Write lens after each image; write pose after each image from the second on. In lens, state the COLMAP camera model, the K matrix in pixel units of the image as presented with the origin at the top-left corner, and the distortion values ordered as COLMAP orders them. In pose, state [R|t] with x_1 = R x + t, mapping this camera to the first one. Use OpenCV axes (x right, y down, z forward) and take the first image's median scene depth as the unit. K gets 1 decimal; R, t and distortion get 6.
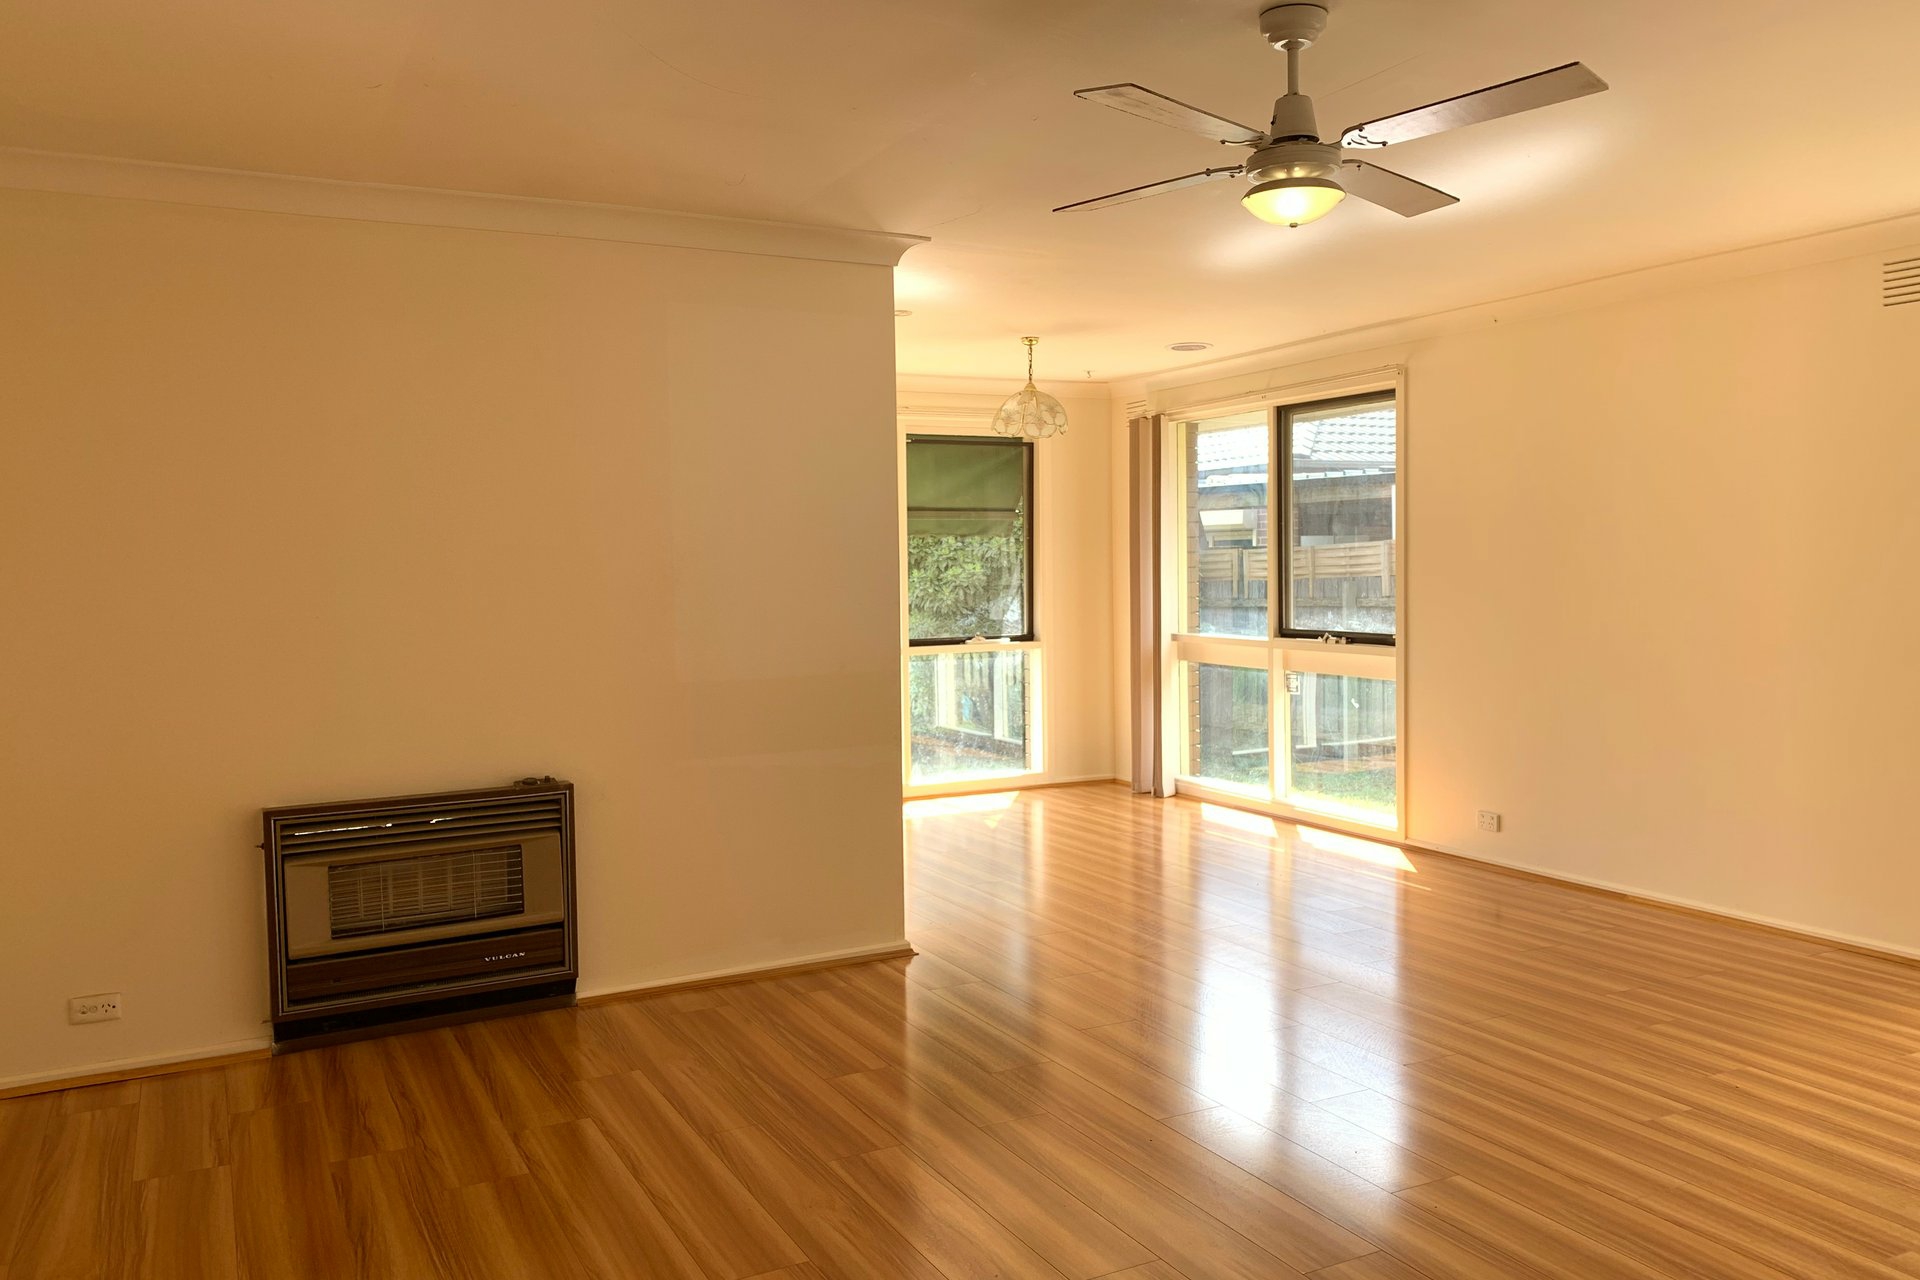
lens RADIAL K [[1449.2, 0, 932.6], [0, 1449.2, 642.4], [0, 0, 1]] dist [0.065422, -0.072142]
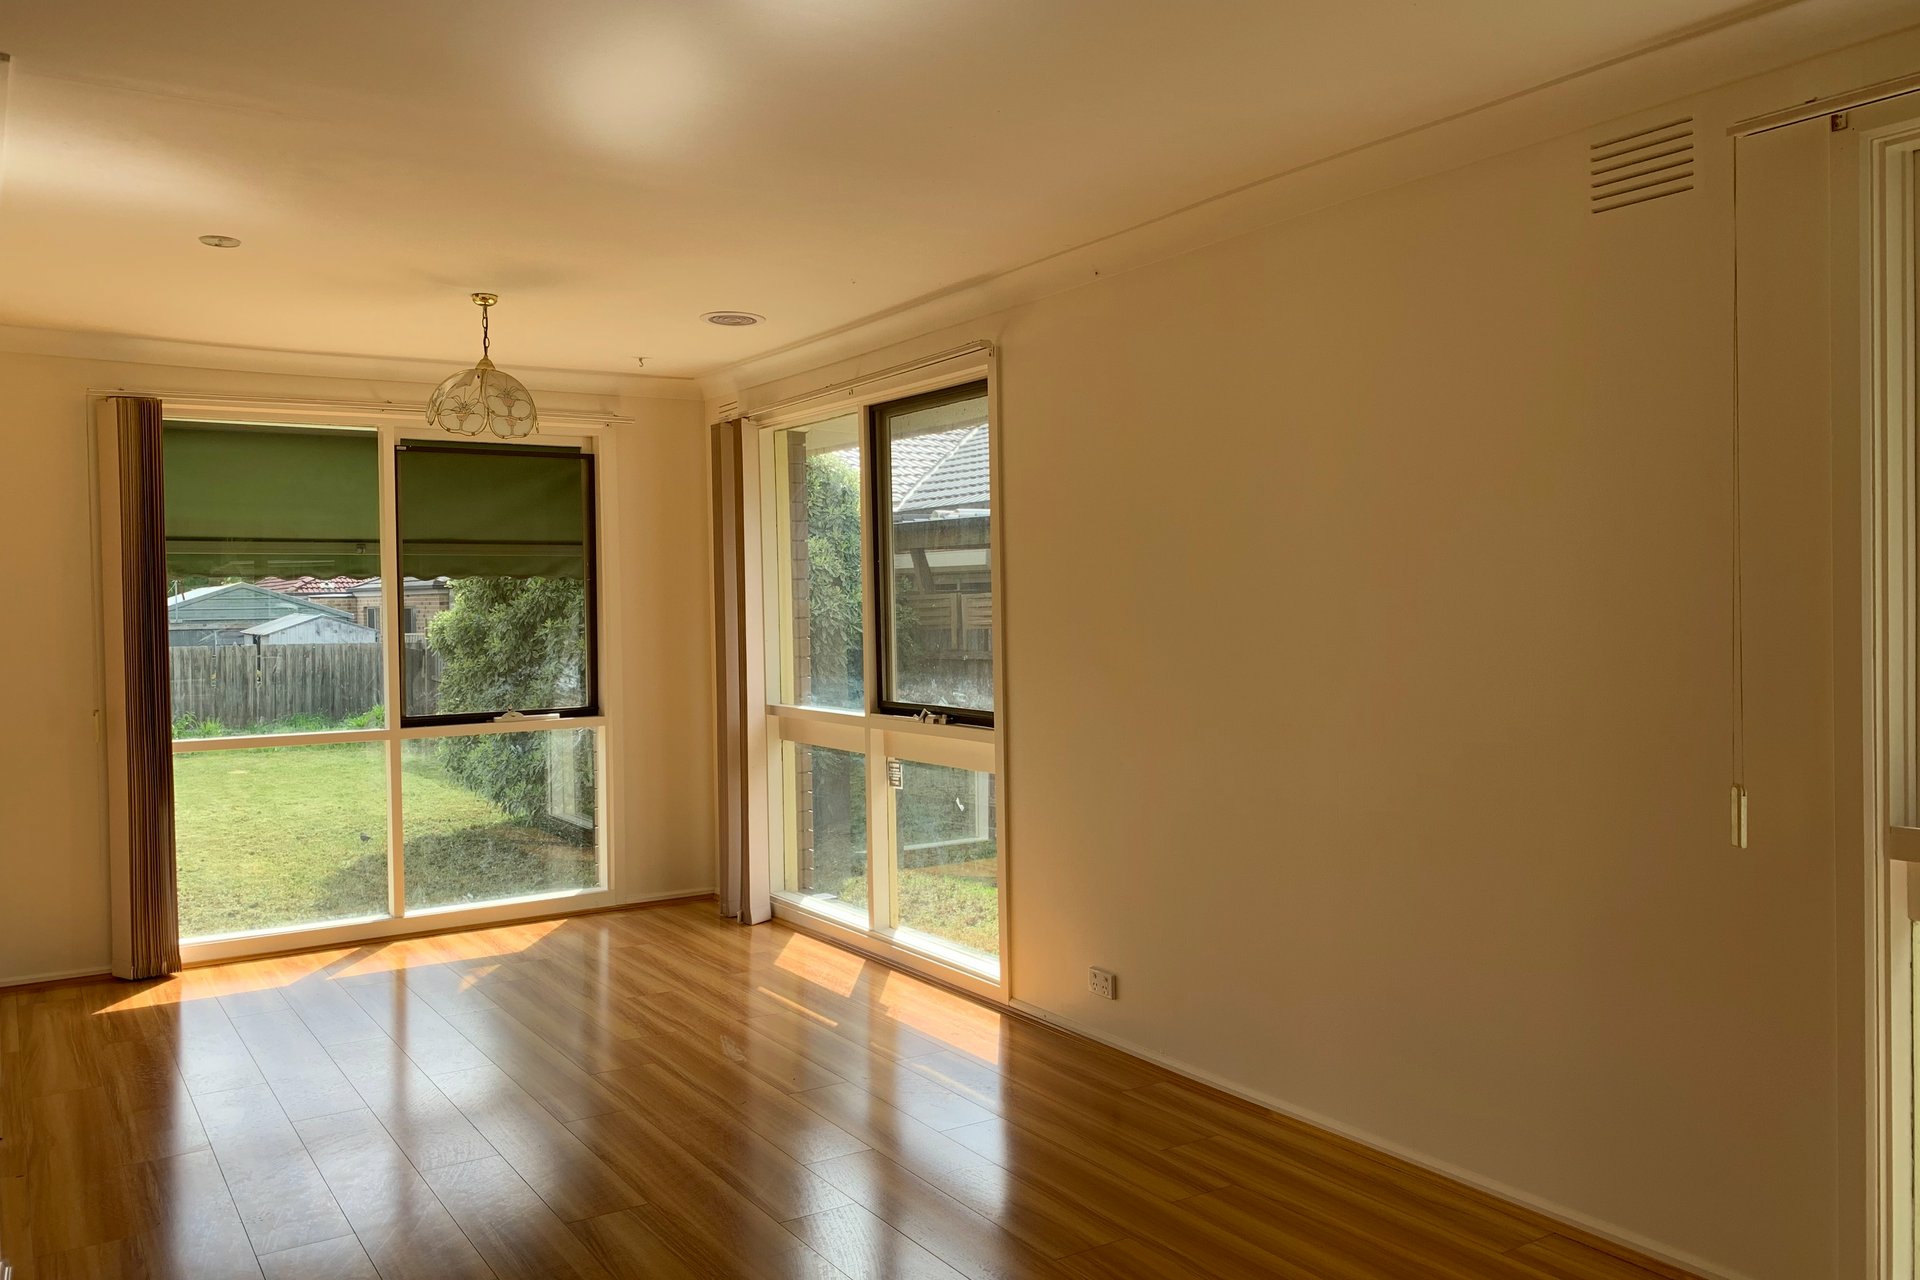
lens RADIAL K [[1449.2, 0, 932.6], [0, 1449.2, 642.4], [0, 0, 1]] dist [0.065422, -0.072142]
pose [[0.993116, -0.005957, 0.116985, 0.168266], [0.009431, 0.999530, -0.029164, -0.016703], [-0.116756, 0.030067, 0.992705, 0.239196]]
